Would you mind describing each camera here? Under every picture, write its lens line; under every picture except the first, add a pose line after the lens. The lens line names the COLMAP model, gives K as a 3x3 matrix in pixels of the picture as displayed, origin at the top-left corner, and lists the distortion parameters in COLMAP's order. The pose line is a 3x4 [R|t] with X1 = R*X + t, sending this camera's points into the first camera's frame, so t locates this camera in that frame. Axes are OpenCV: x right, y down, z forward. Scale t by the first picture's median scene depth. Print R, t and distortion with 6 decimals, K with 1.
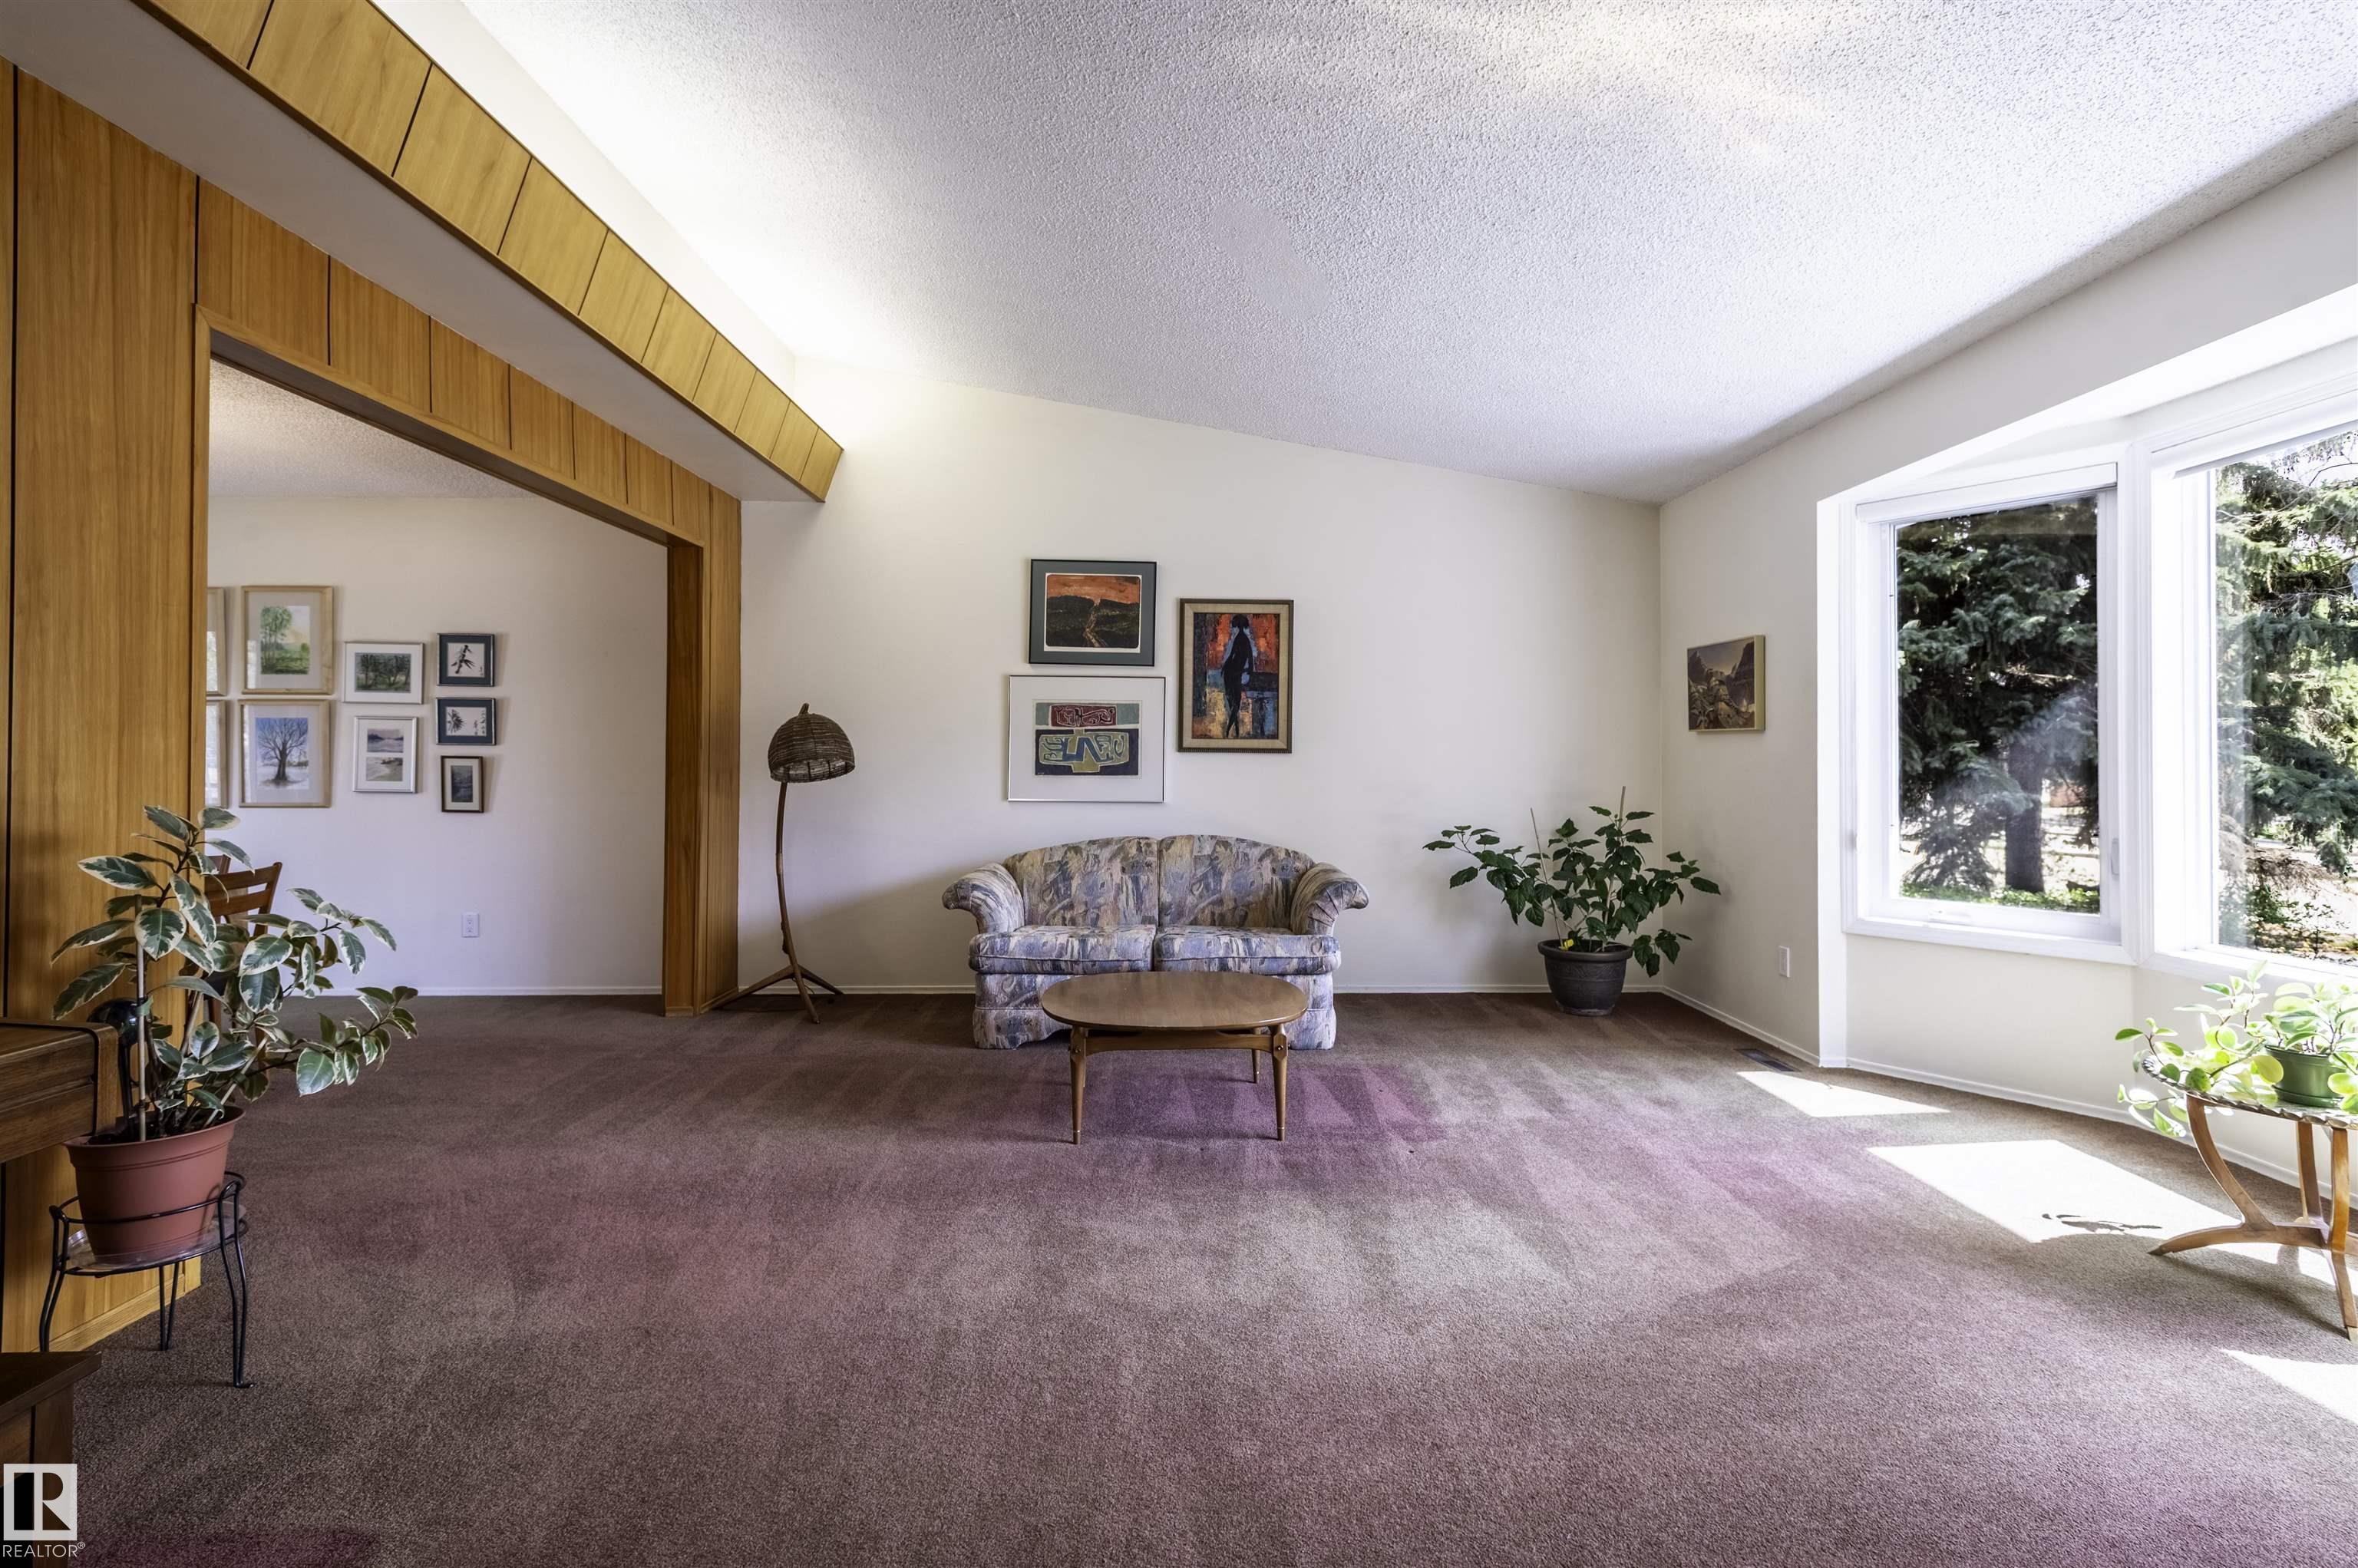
lens RADIAL K [[1143.0, 0, 1177.0], [0, 1143.0, 758.9], [0, 0, 1]] dist [0.012487, -0.003827]
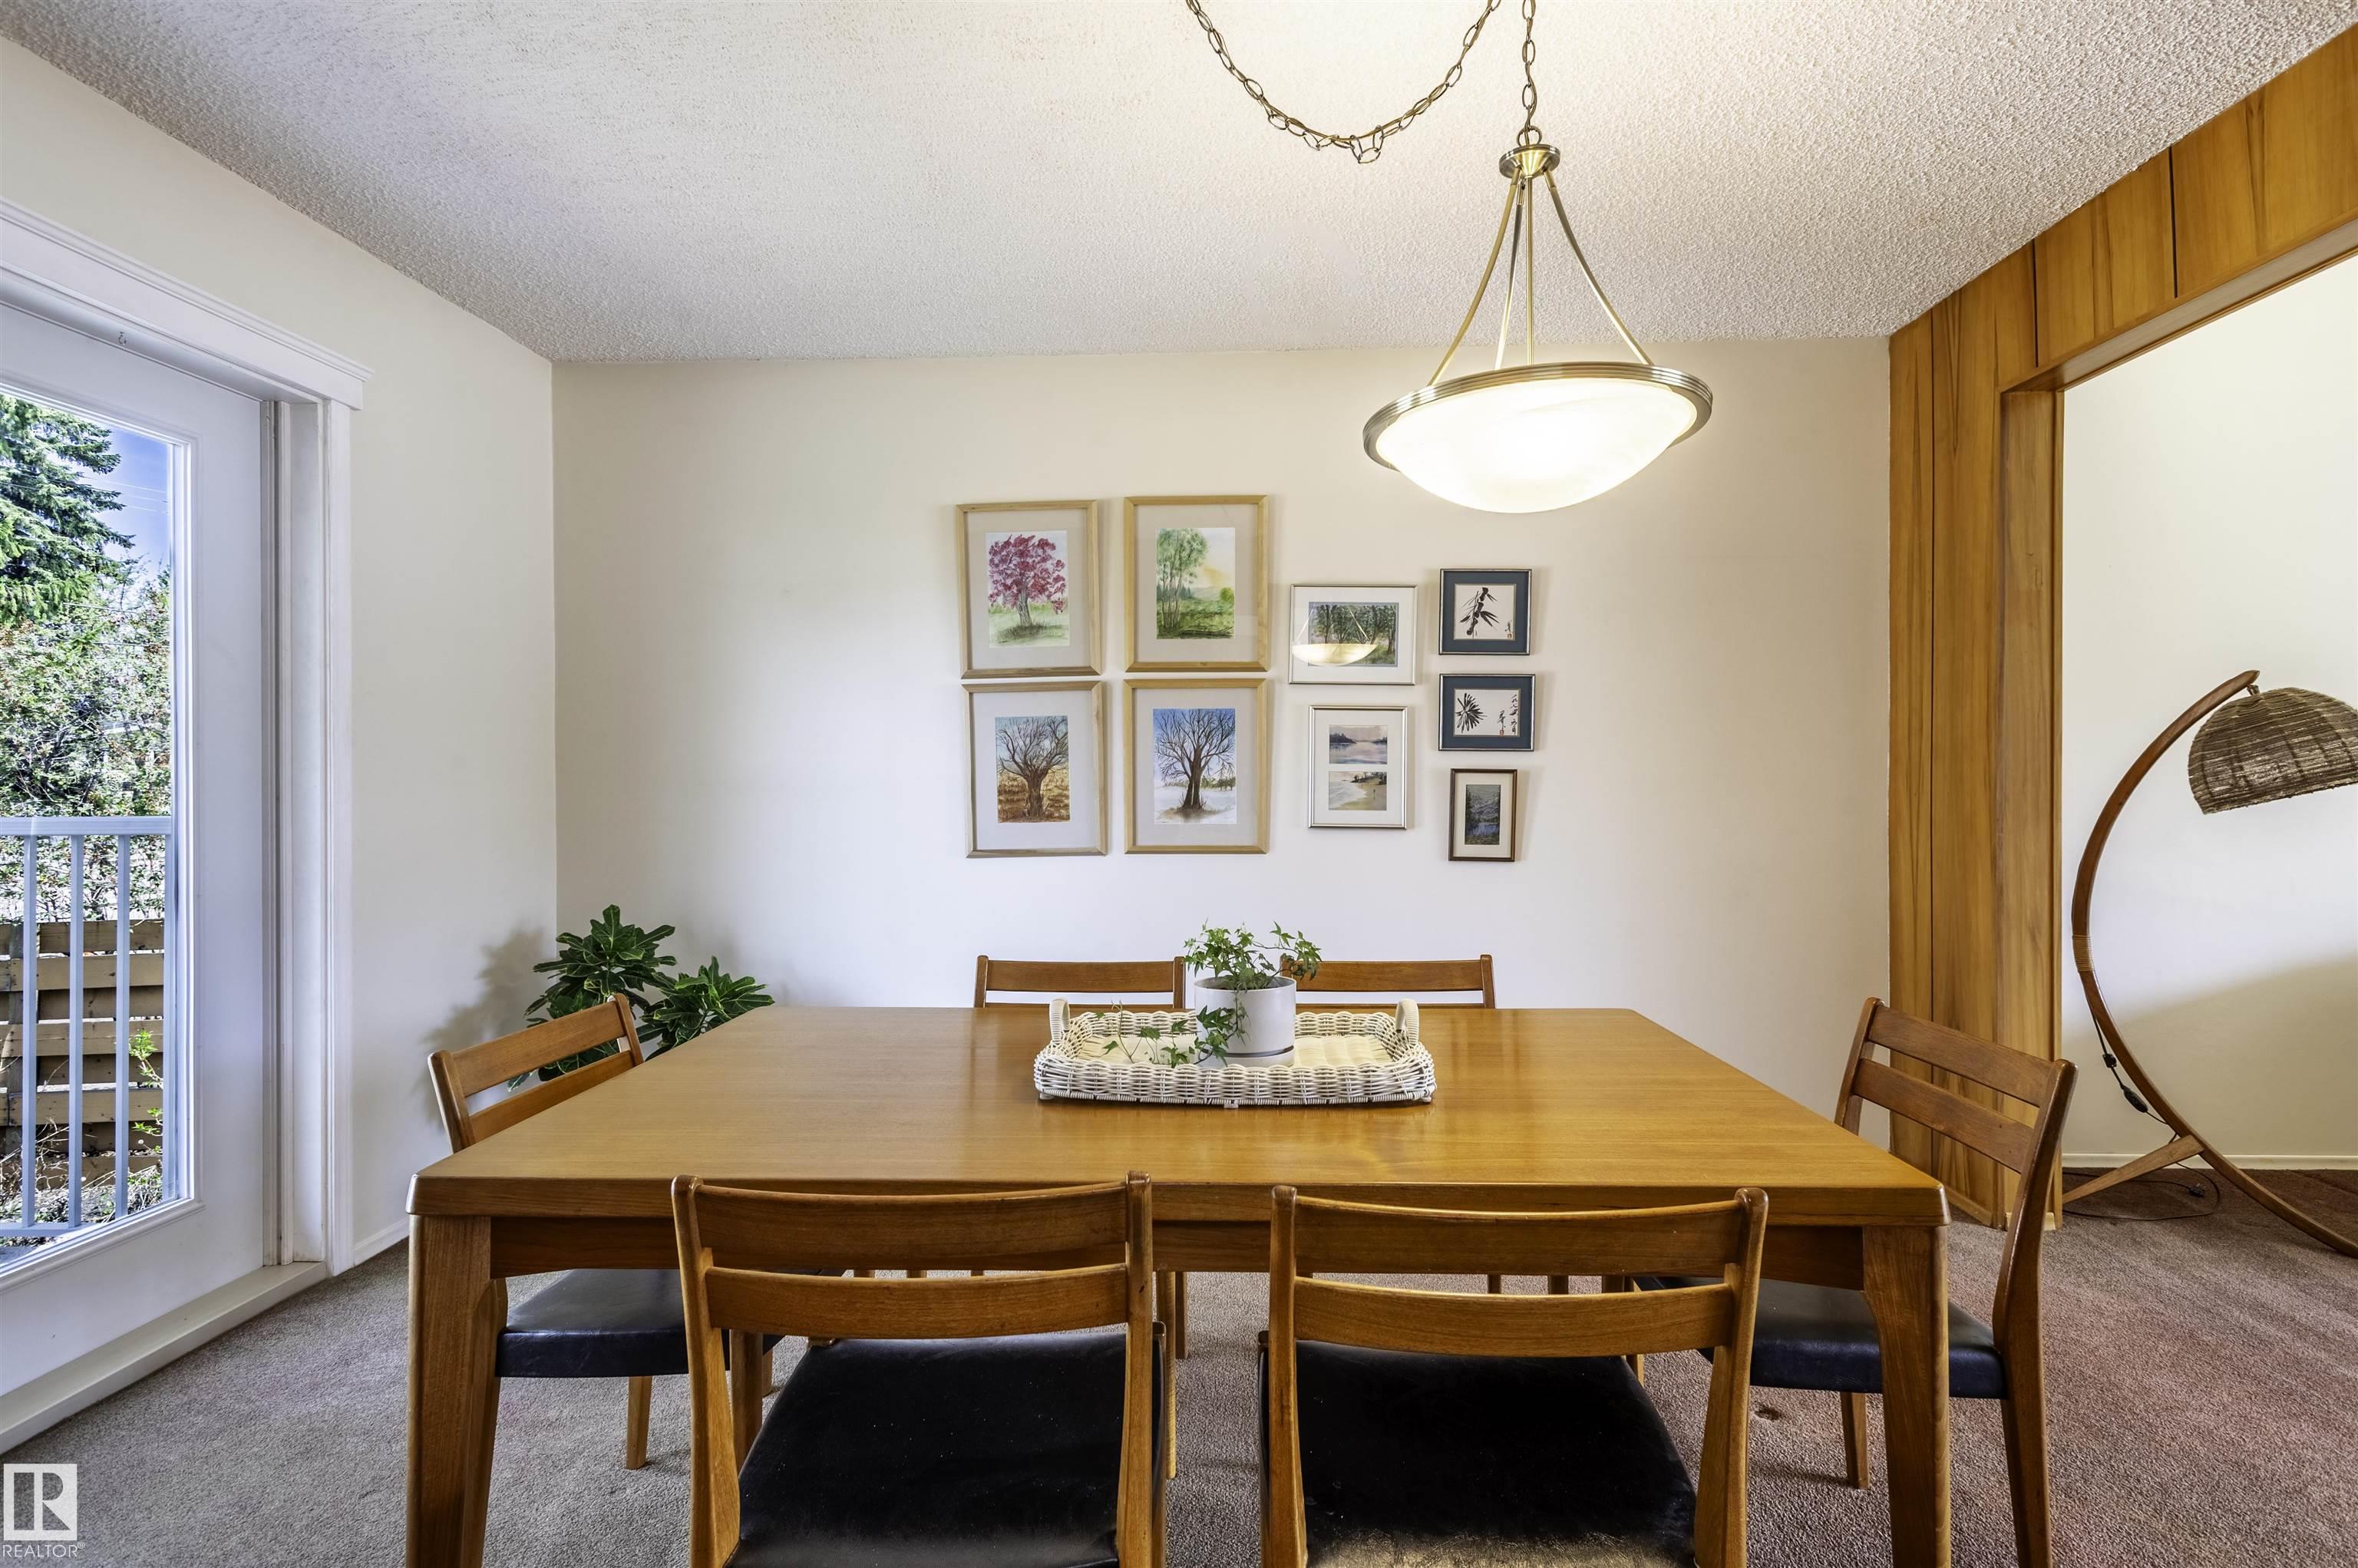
lens RADIAL K [[1143.0, 0, 1183.7], [0, 1143.0, 780.8], [0, 0, 1]] dist [0.012487, -0.003827]
pose [[0.998113, -0.003062, -0.061329, -0.744037], [0.003421, 0.999978, 0.005759, -0.000334], [0.061310, -0.005958, 0.998101, 0.383201]]
